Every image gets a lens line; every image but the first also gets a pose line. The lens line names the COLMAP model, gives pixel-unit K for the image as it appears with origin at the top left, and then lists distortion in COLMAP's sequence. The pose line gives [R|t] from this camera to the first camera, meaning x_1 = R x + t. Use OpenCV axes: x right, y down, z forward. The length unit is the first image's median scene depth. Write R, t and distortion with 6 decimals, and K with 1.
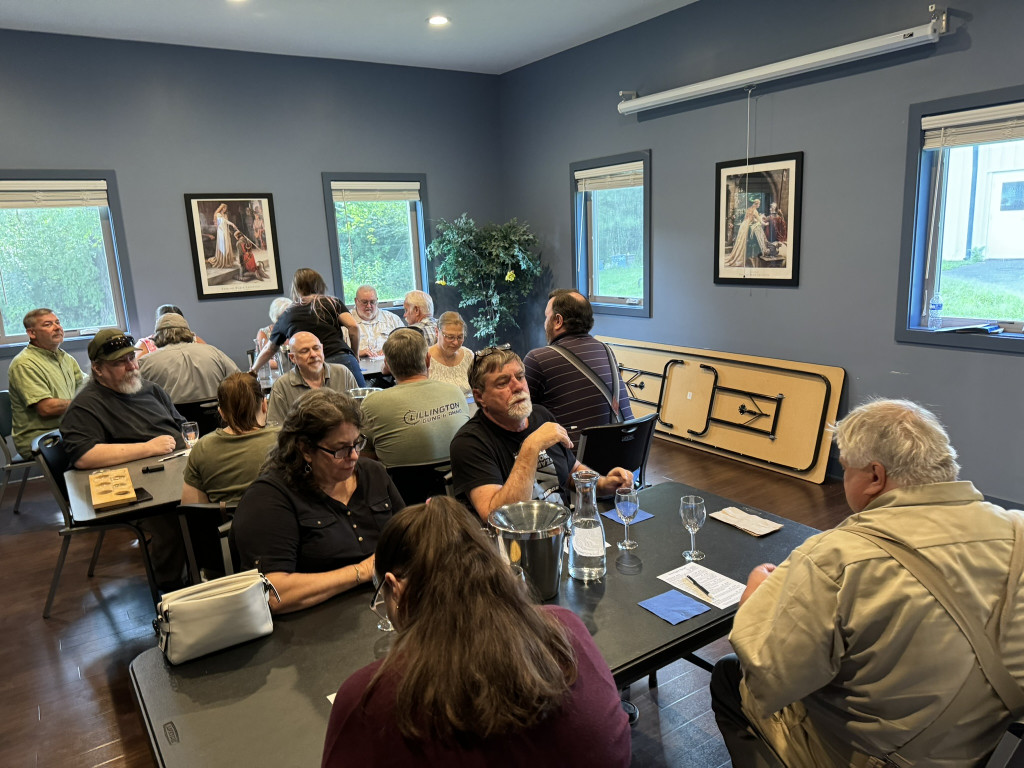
lens RADIAL K [[716.0, 0, 513.6], [0, 716.0, 397.7], [0, 0, 1]] dist [0.064711, -0.122013]
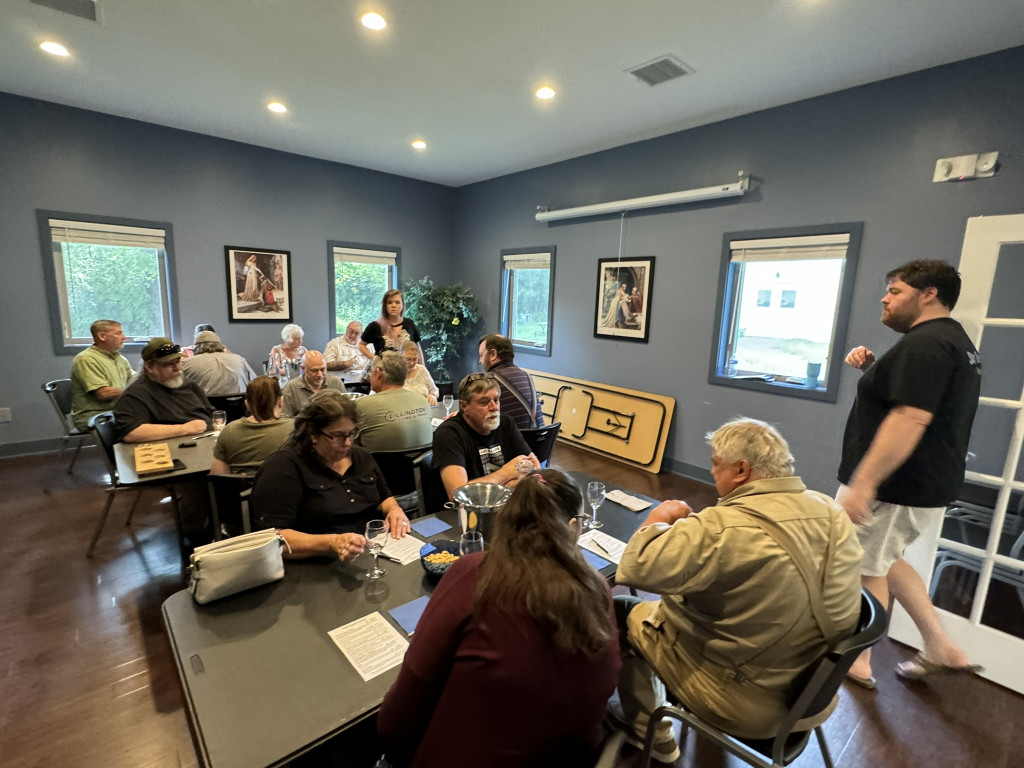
lens RADIAL K [[484.5, 0, 509.0], [0, 484.5, 386.7], [0, 0, 1]] dist [-0.017330, -0.000028]
pose [[0.989853, 0.059443, 0.129065, -0.022062], [-0.053964, 0.997503, -0.045550, 0.000197], [-0.131450, 0.038123, 0.990590, 0.027692]]
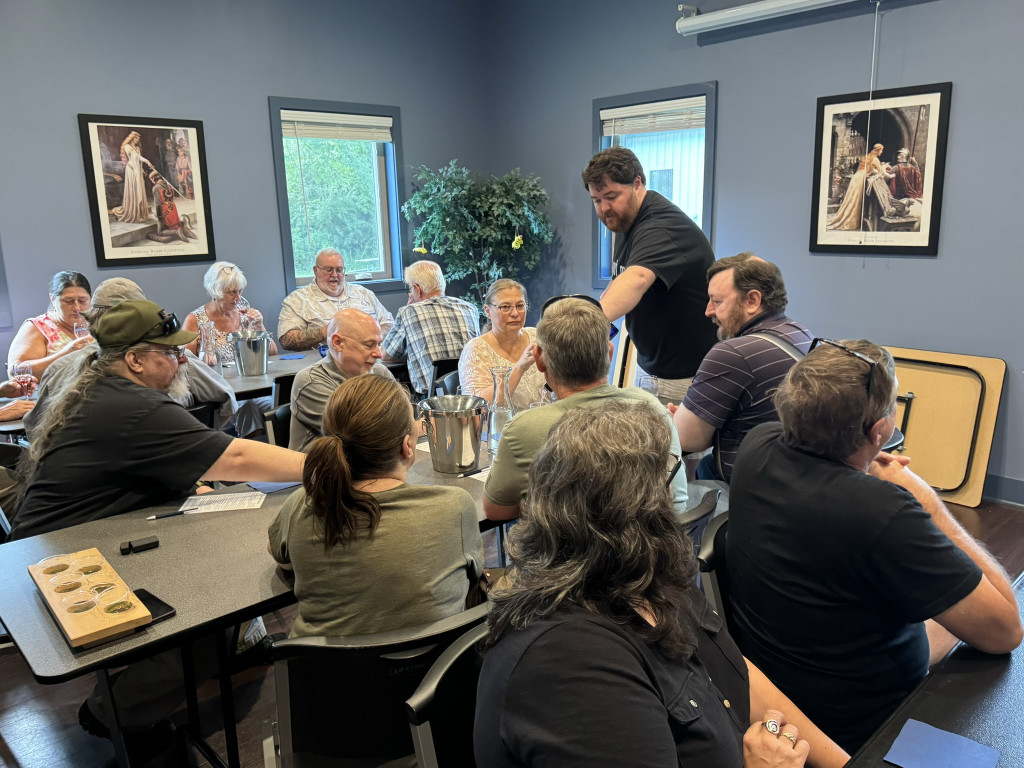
lens RADIAL K [[789.7, 0, 512.0], [0, 789.7, 384.0], [0, 0, 1]] dist [0.067533, -0.102575]
pose [[0.988224, -0.010887, 0.152630, -0.188133], [0.012145, 0.999900, -0.007310, -0.013262], [-0.152535, 0.009078, 0.988256, 0.204903]]
